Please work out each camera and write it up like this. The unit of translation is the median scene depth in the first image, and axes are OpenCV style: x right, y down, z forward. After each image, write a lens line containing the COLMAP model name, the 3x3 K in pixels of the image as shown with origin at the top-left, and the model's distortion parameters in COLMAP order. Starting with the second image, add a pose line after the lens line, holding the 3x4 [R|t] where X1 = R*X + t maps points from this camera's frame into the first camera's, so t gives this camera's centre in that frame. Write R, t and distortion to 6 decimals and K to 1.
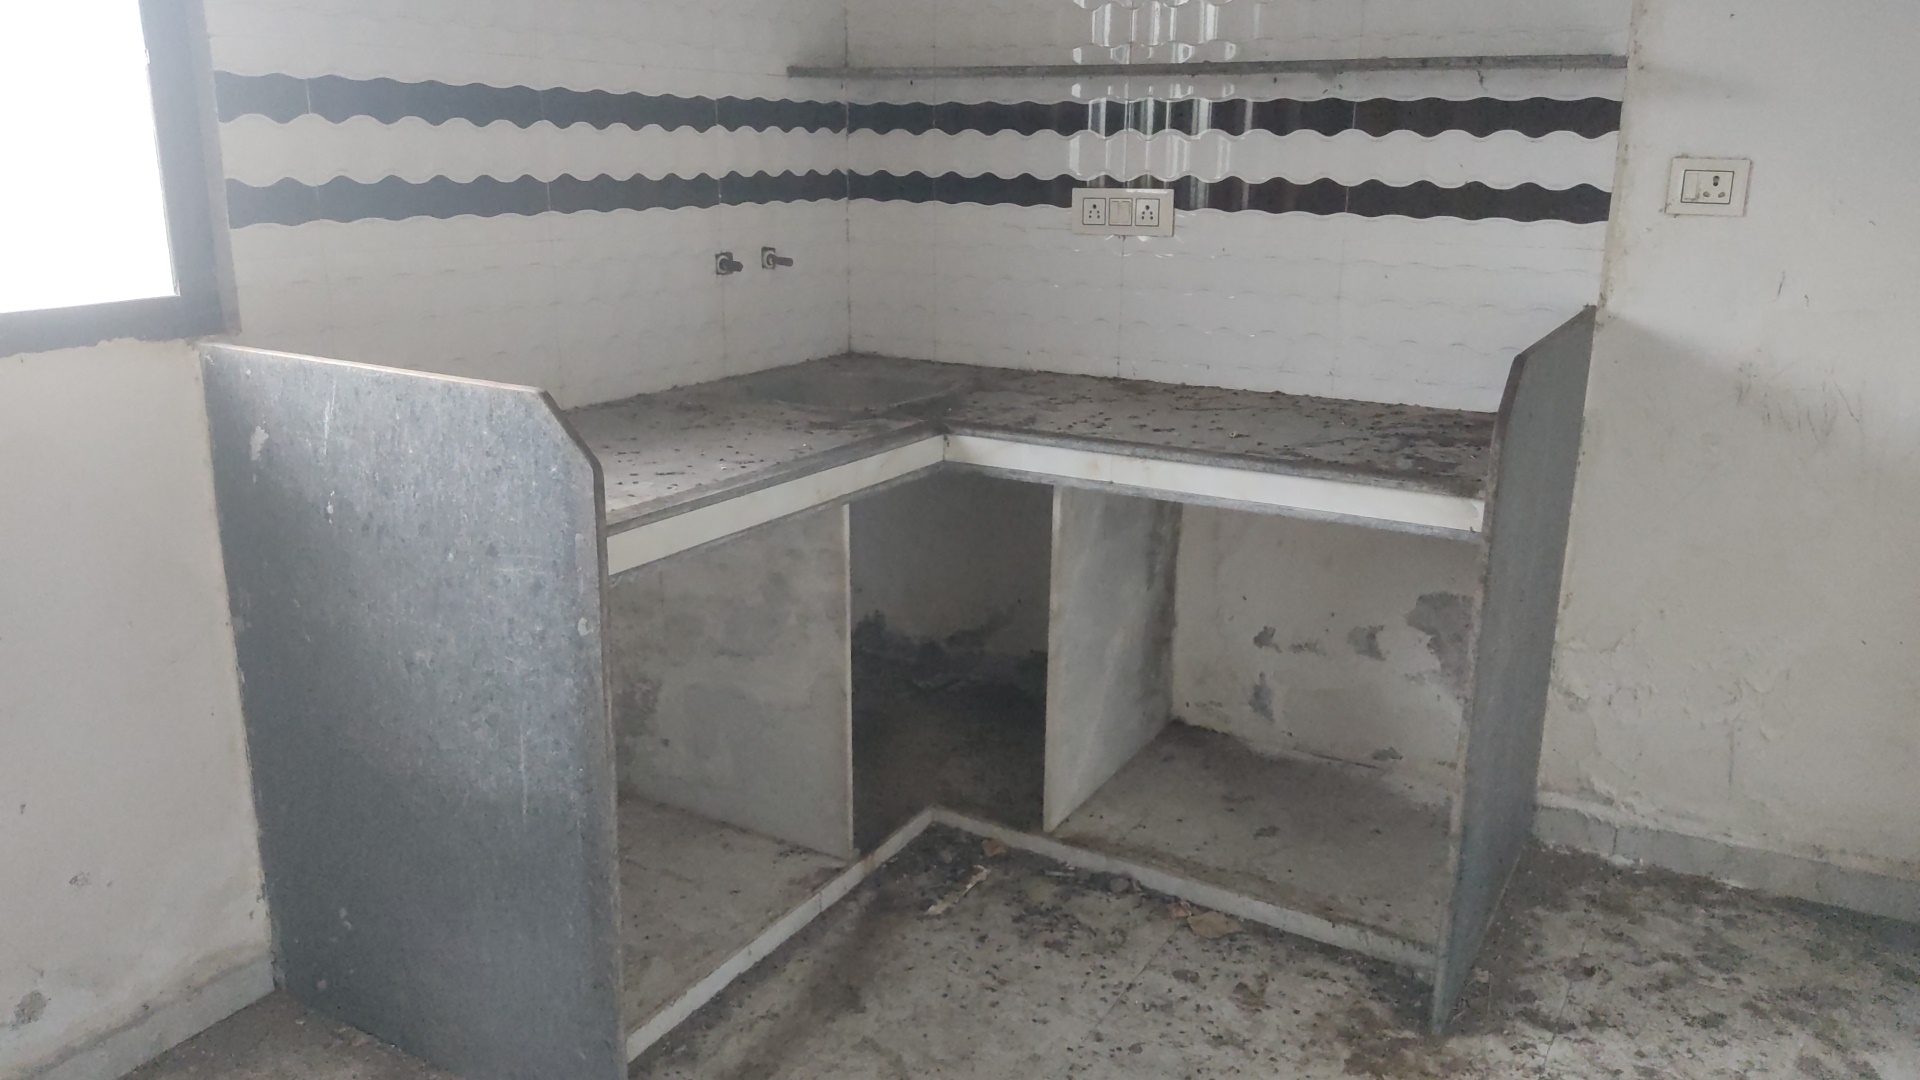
lens RADIAL K [[1418.4, 0, 965.3], [0, 1418.4, 545.6], [0, 0, 1]] dist [0.094313, -0.194123]
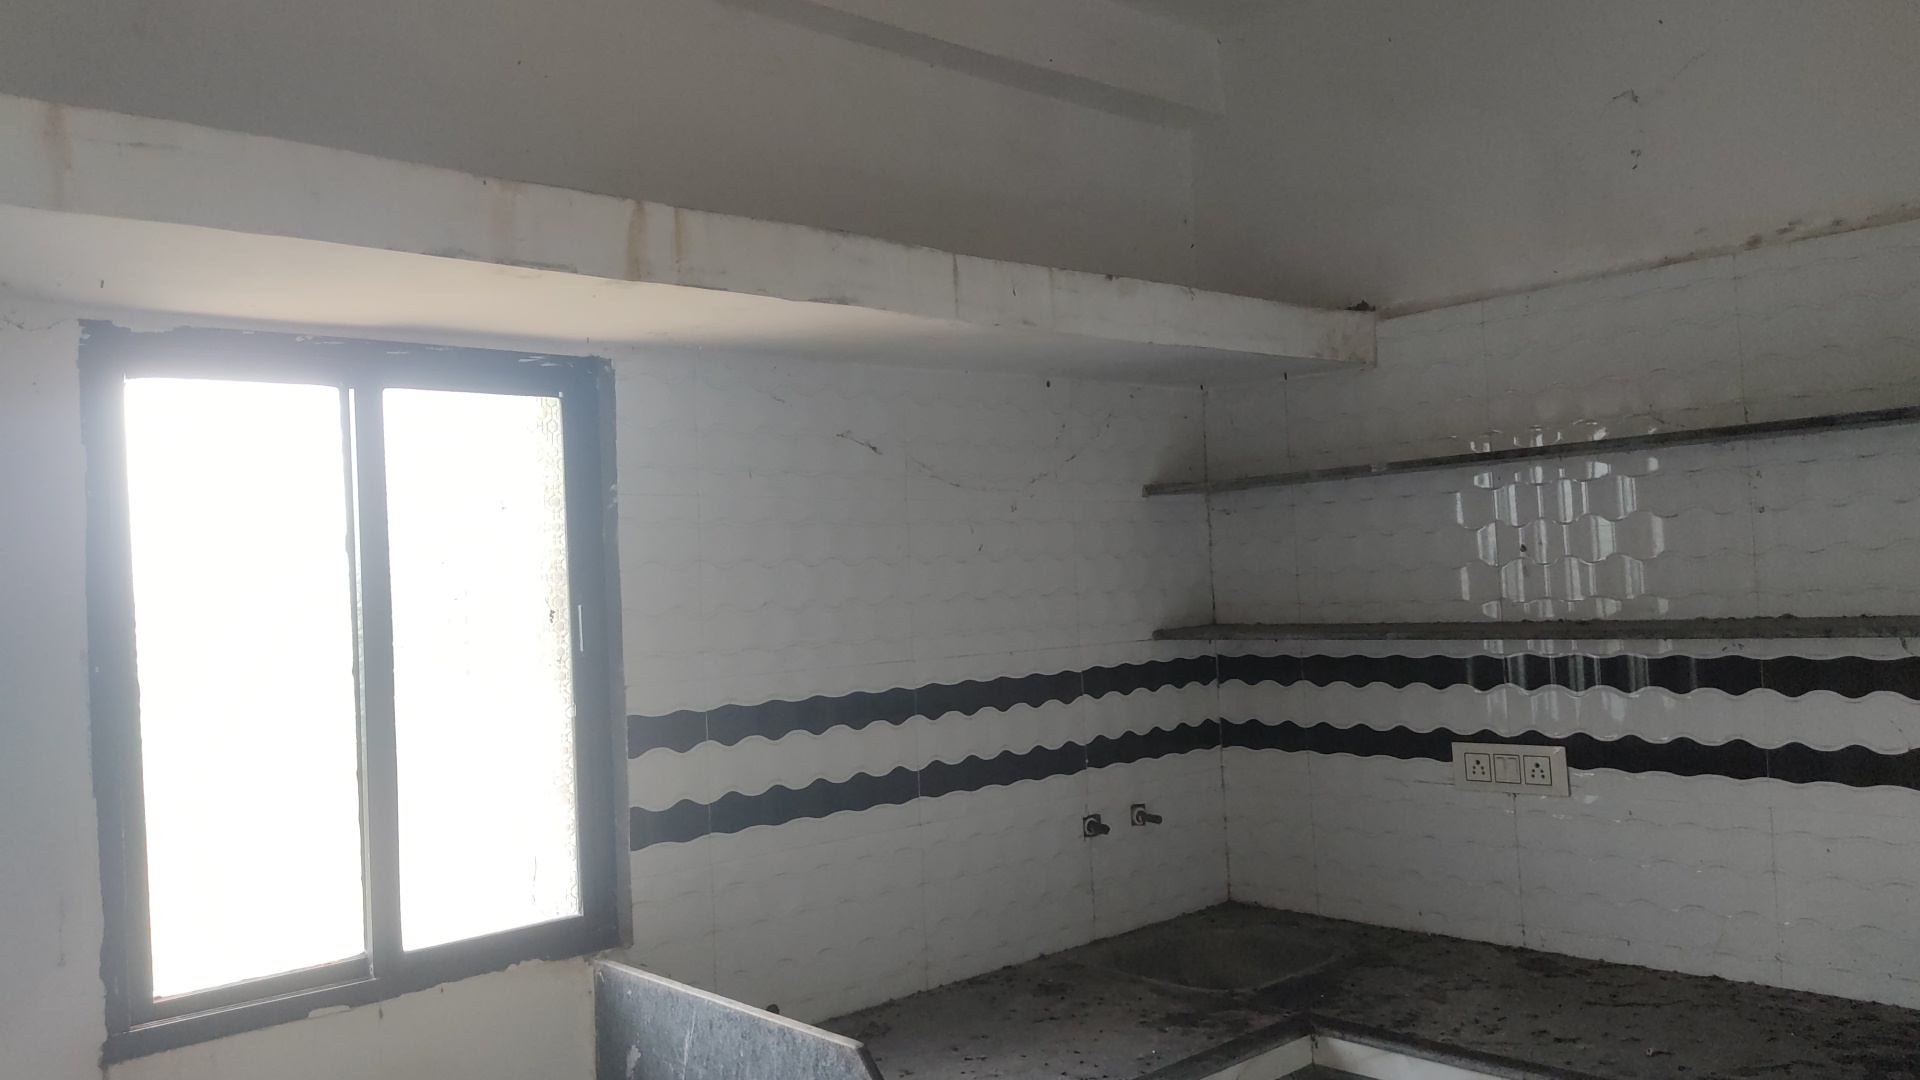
lens RADIAL K [[1418.4, 0, 965.3], [0, 1418.4, 545.6], [0, 0, 1]] dist [0.094313, -0.194123]
pose [[0.950222, -0.067637, -0.304143, 0.067639], [-0.023077, 0.958194, -0.285188, -0.099374], [0.310717, 0.278010, 0.908936, -0.002945]]
